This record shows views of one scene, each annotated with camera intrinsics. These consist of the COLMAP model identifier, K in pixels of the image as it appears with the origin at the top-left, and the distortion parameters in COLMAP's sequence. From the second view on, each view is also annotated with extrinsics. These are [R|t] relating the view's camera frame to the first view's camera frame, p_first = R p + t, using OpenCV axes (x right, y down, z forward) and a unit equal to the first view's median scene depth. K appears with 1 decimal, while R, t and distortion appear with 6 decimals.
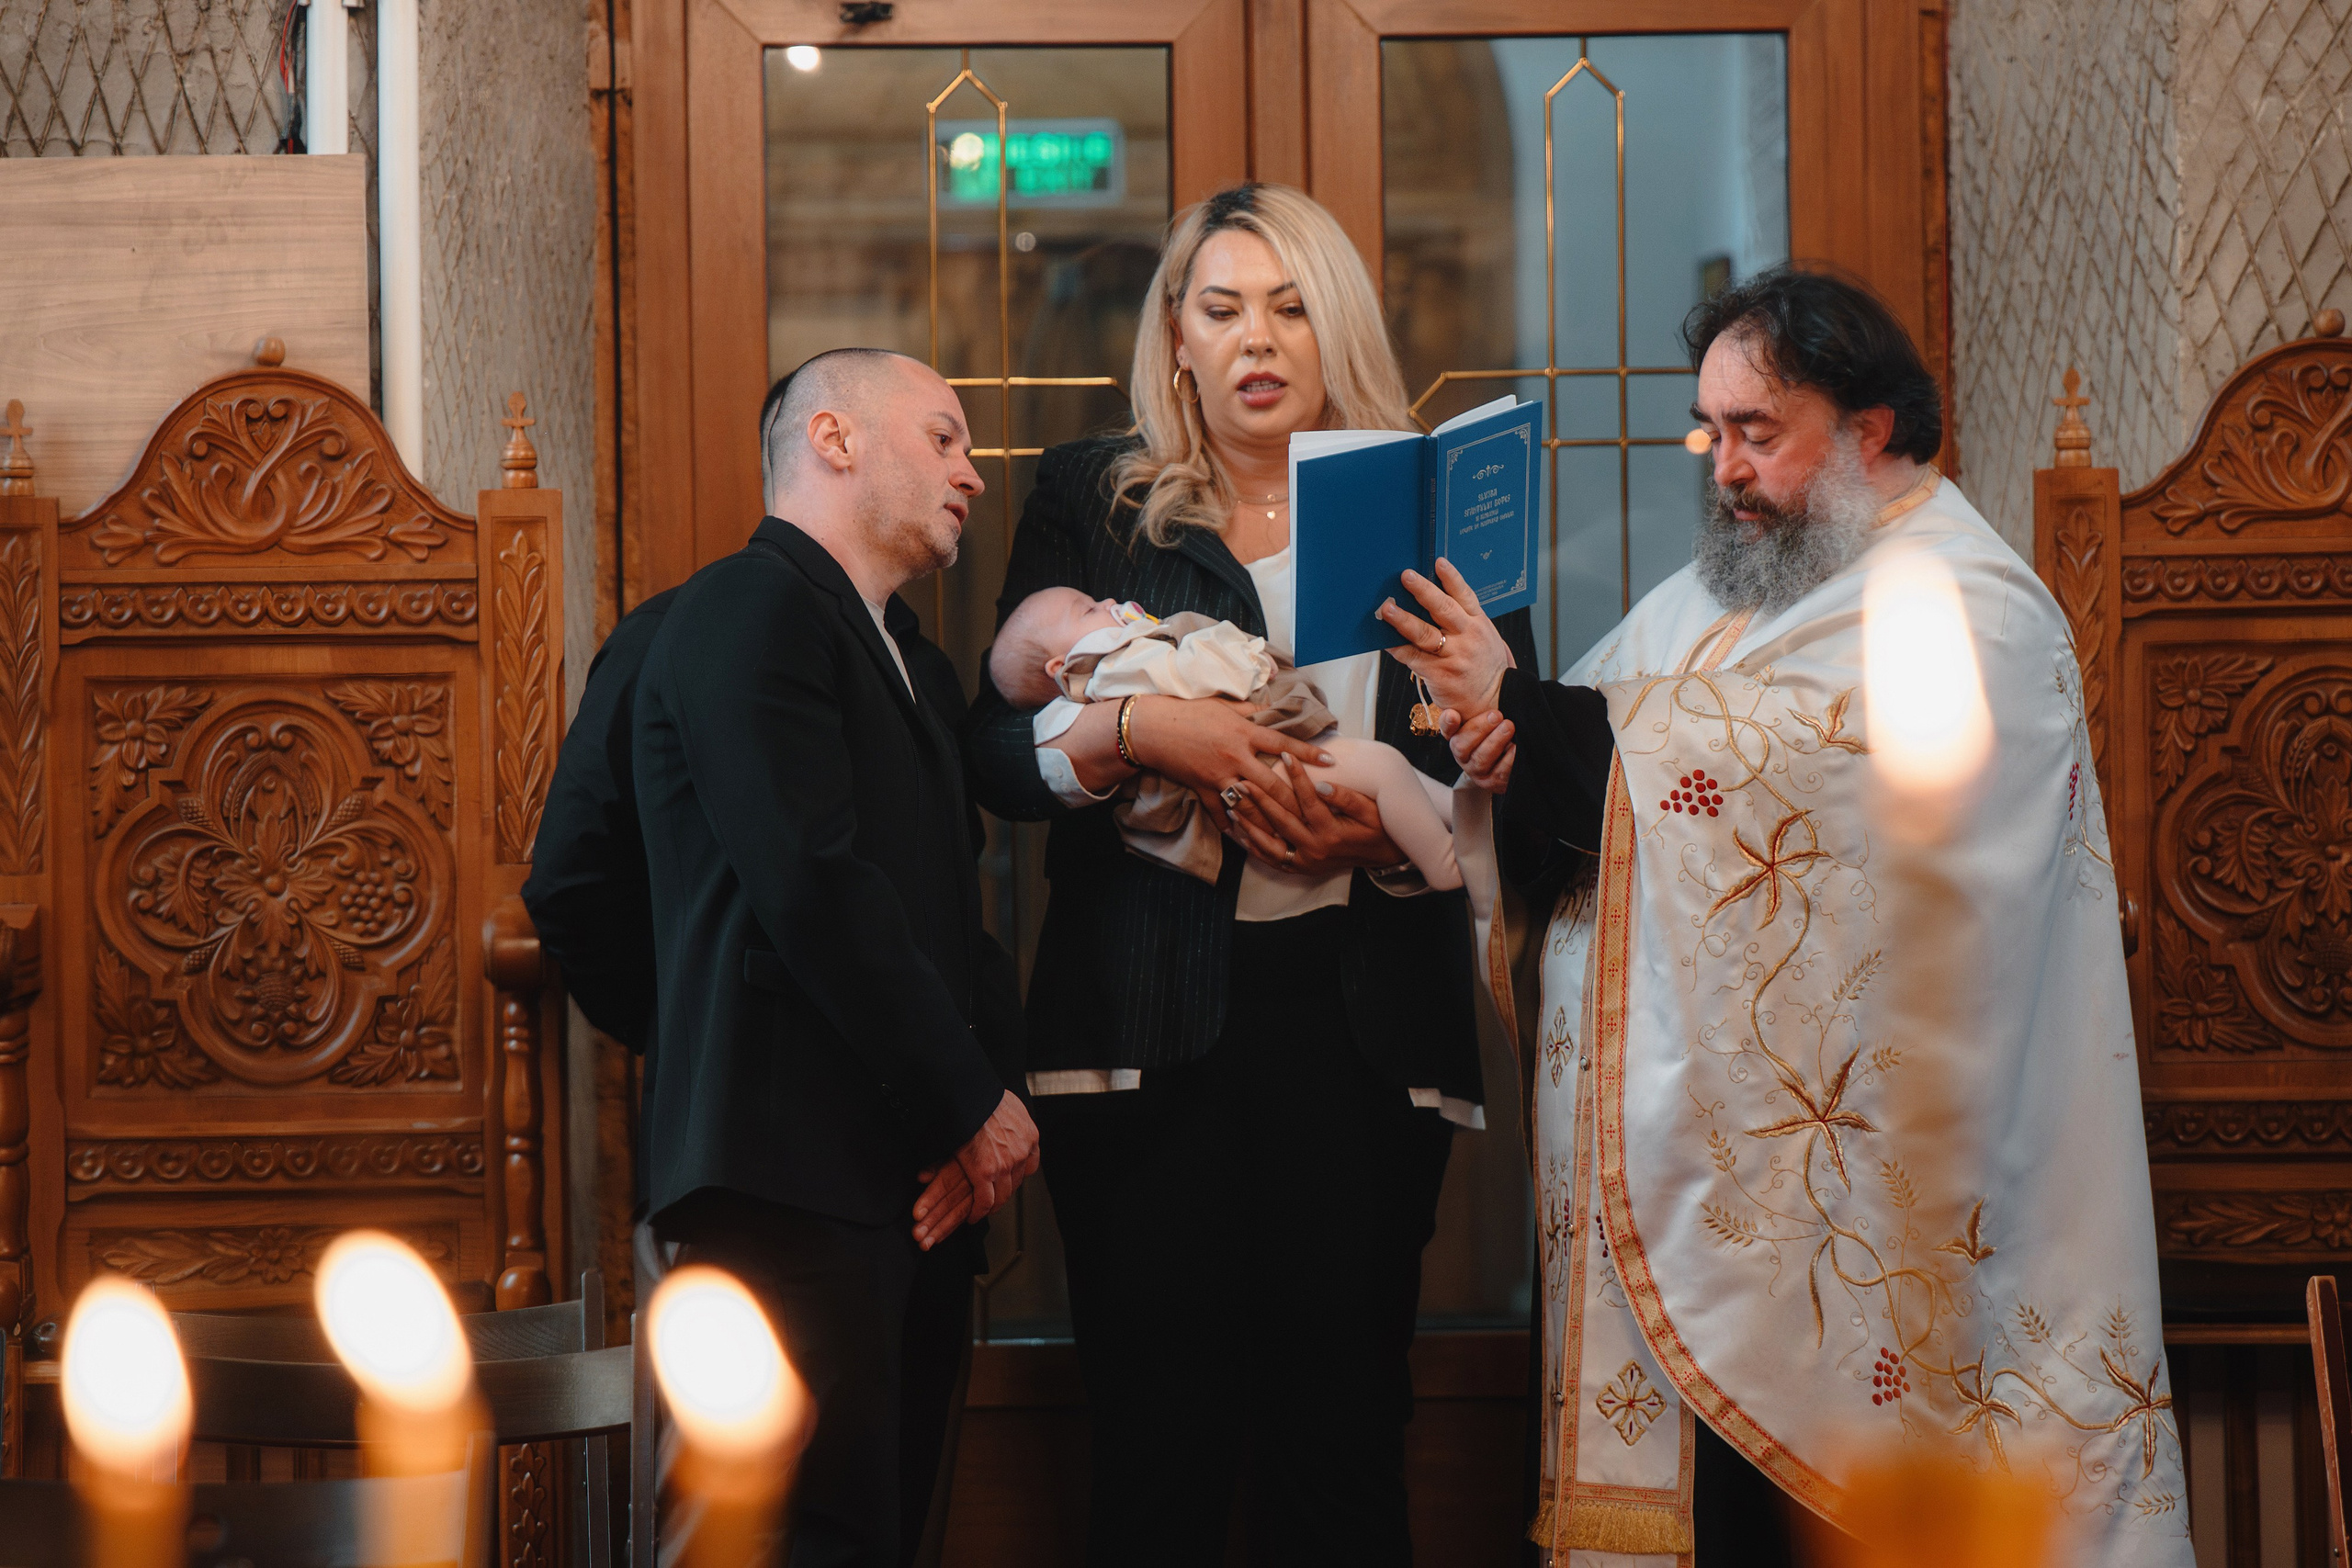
lens RADIAL K [[11987.7, 0, 1176.0], [0, 11987.7, 784.0], [0, 0, 1]] dist [0.626581, 0.233463]
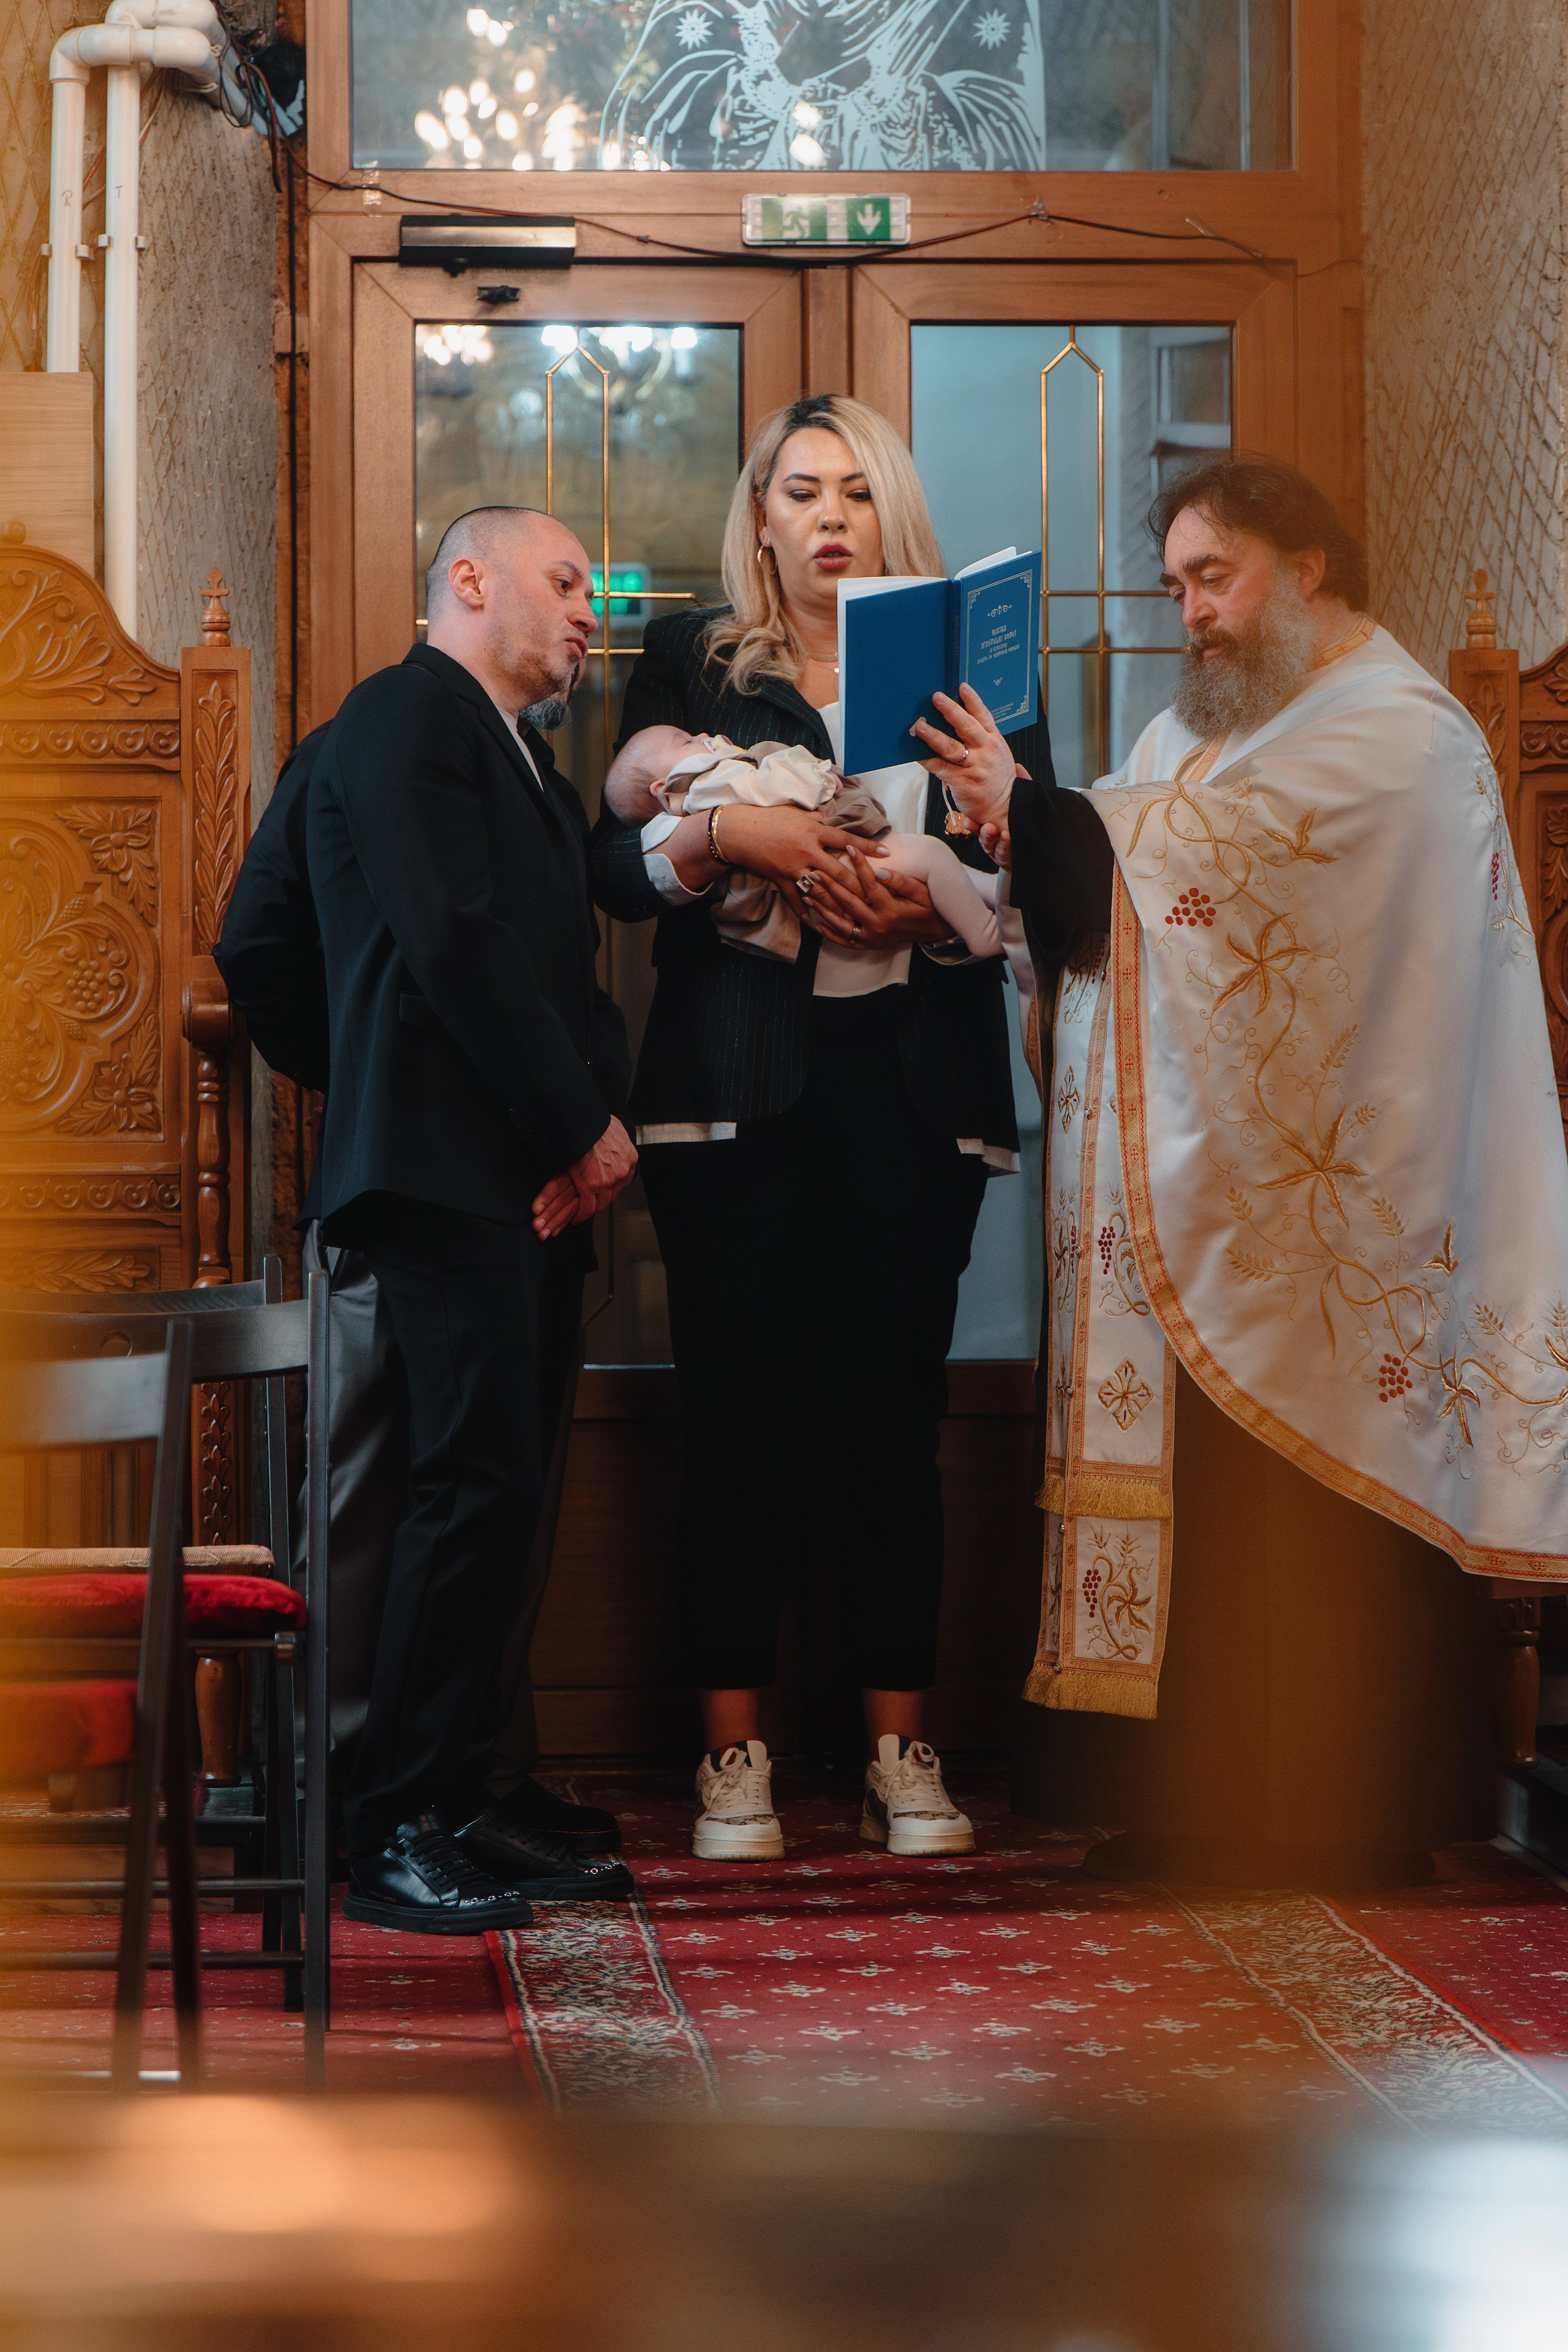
lens RADIAL K [[7254.3, 0, 784.6], [0, 7254.3, 1248.0], [0, 0, 1]] dist [-0.075692, 1.623592]
pose [[0.999608, 0.009426, 0.026374, -0.015456], [-0.009291, 0.999943, -0.005231, 0.039122], [-0.026422, 0.004984, 0.999638, 0.258909]]
